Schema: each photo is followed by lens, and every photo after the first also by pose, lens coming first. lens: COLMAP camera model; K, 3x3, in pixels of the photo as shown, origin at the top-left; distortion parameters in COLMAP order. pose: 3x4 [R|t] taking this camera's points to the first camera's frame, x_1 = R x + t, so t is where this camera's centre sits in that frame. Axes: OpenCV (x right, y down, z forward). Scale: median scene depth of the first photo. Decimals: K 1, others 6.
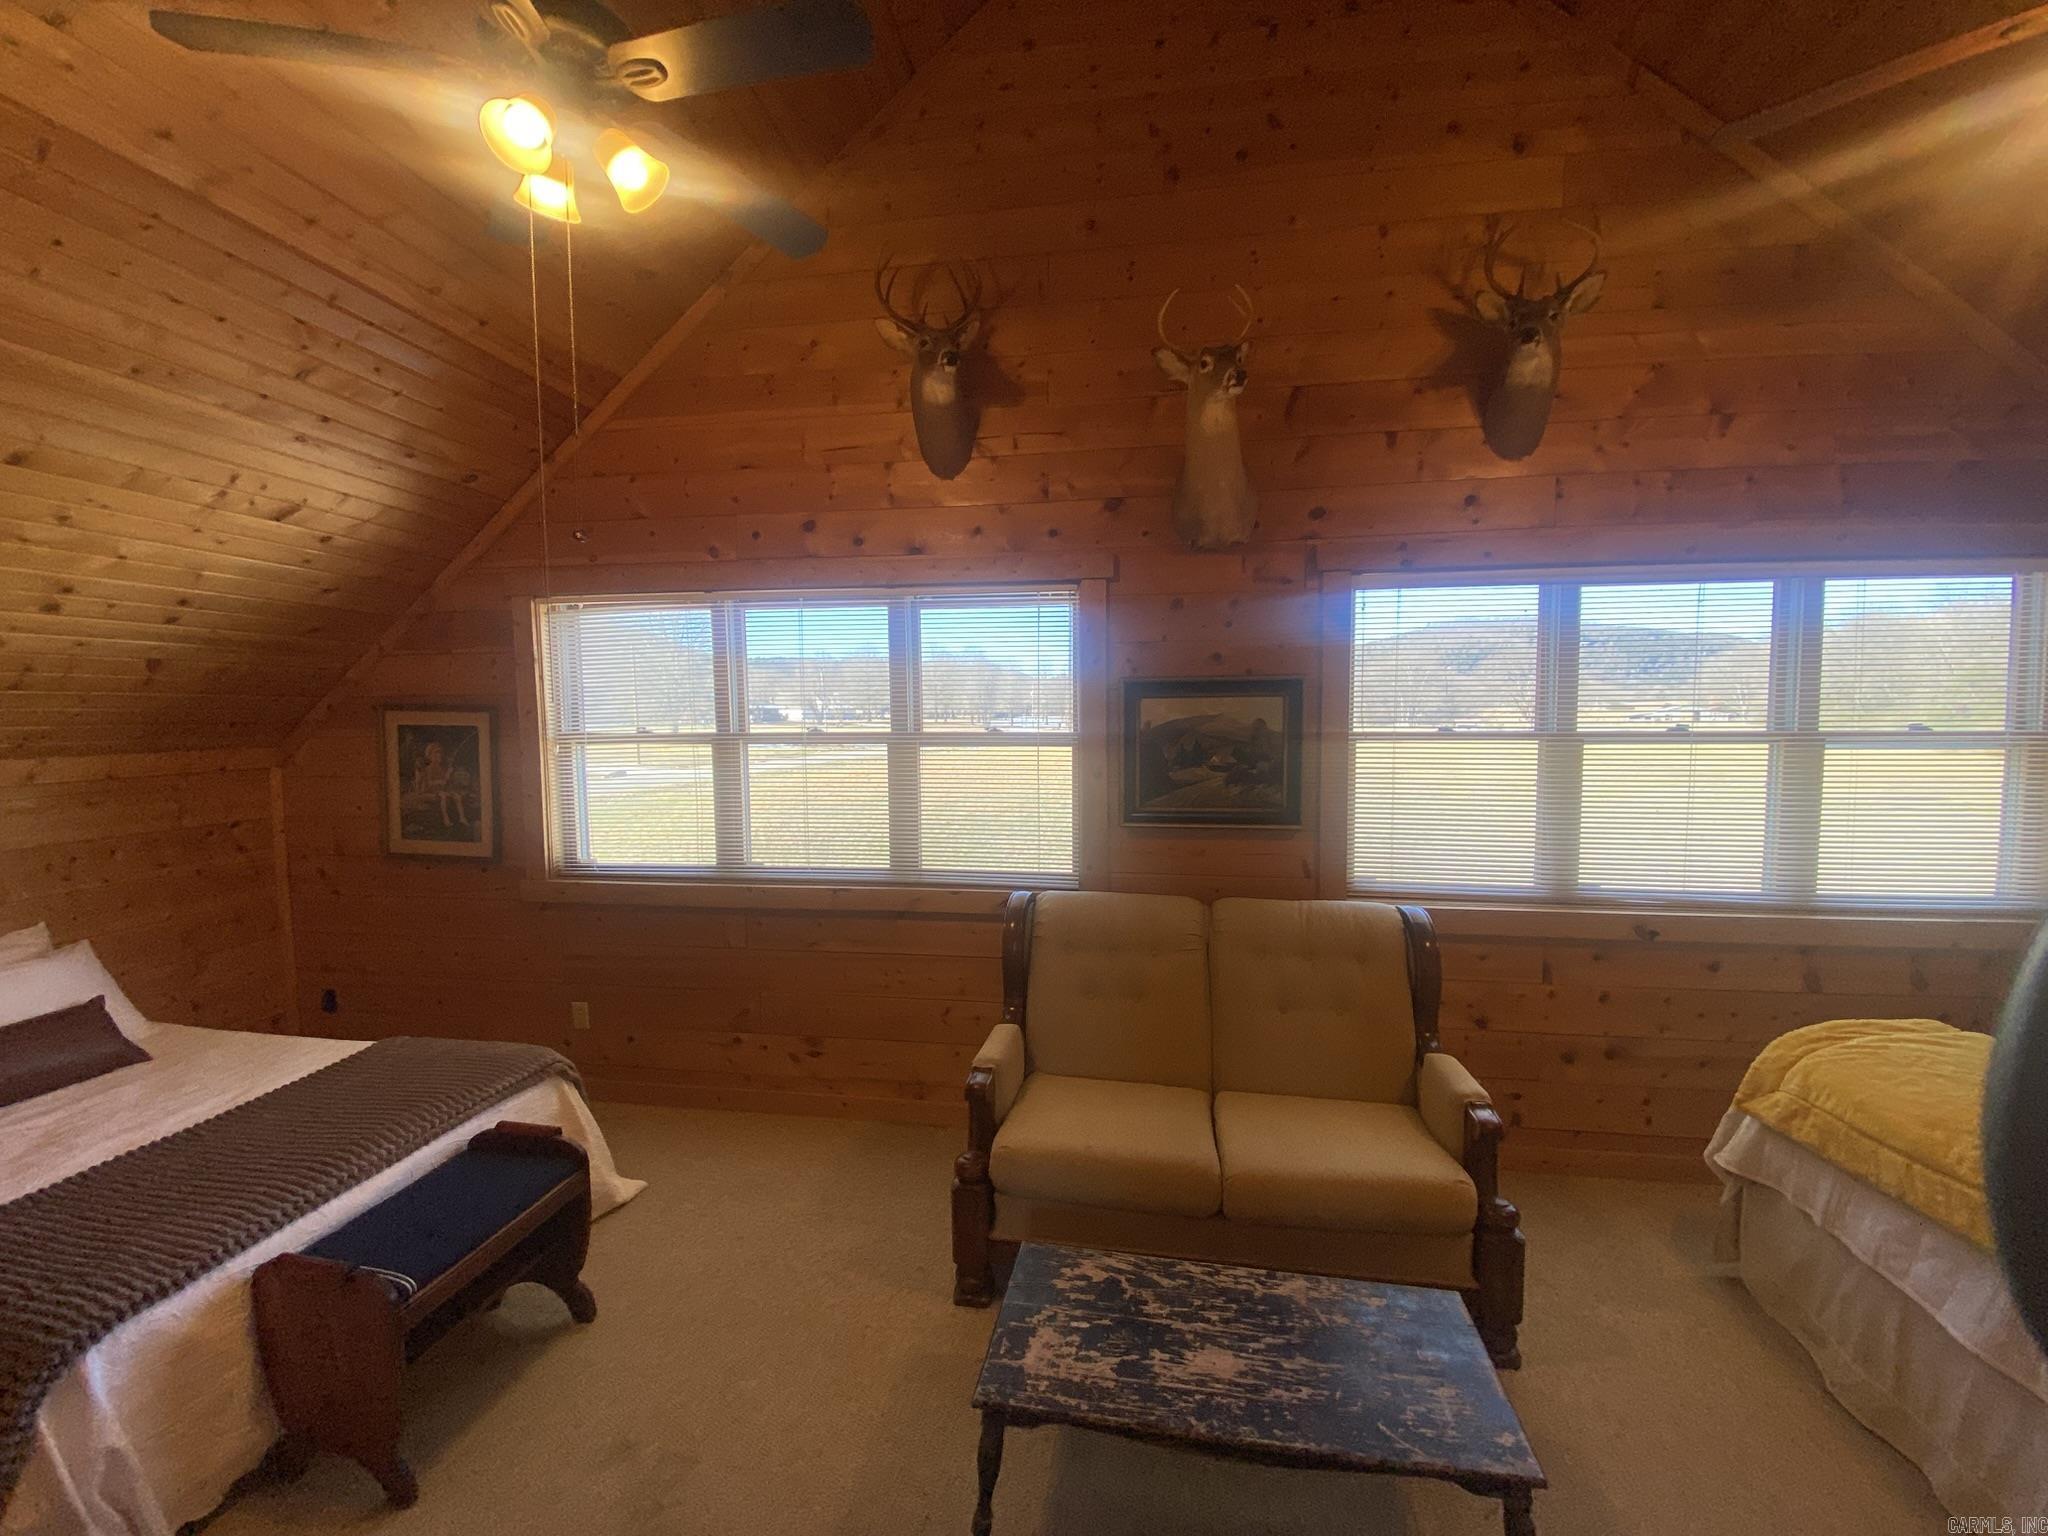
lens RADIAL K [[833.8, 0, 1024.0], [0, 833.8, 768.0], [0, 0, 1]] dist [0.047397, -0.036680]
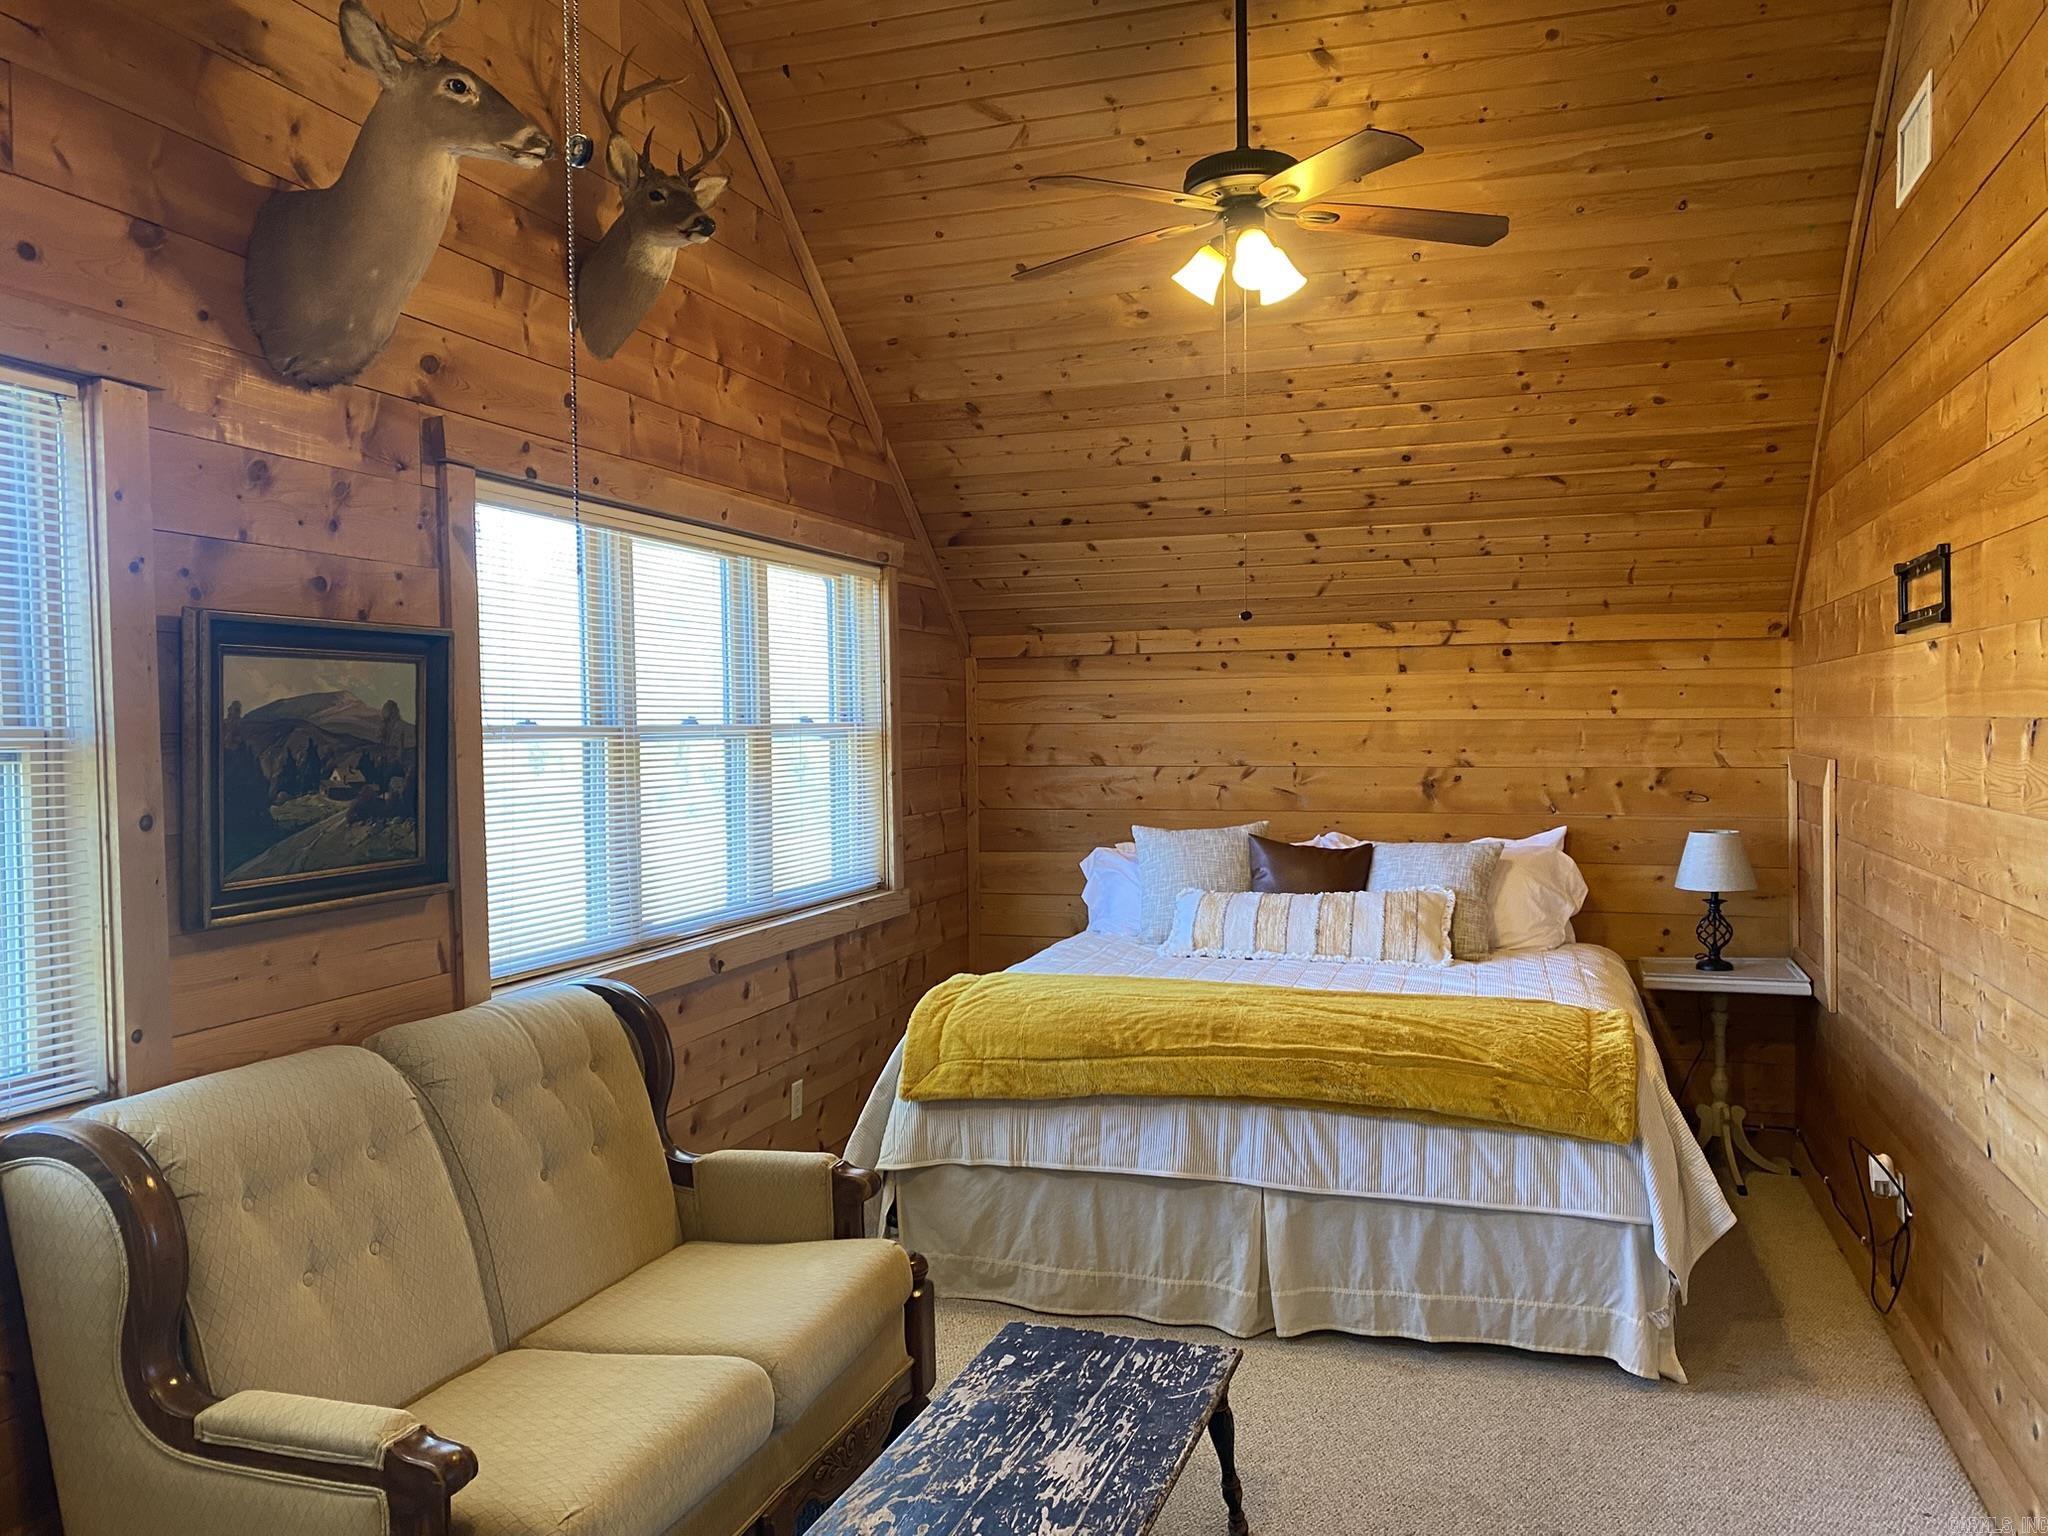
lens RADIAL K [[1590.0, 0, 1026.5], [0, 1590.0, 759.4], [0, 0, 1]] dist [0.039780, -0.002686]
pose [[0.157030, -0.019333, 0.987405, -0.766544], [0.079247, 0.996831, 0.006915, 0.006755], [-0.984409, 0.077163, 0.158064, 0.439269]]
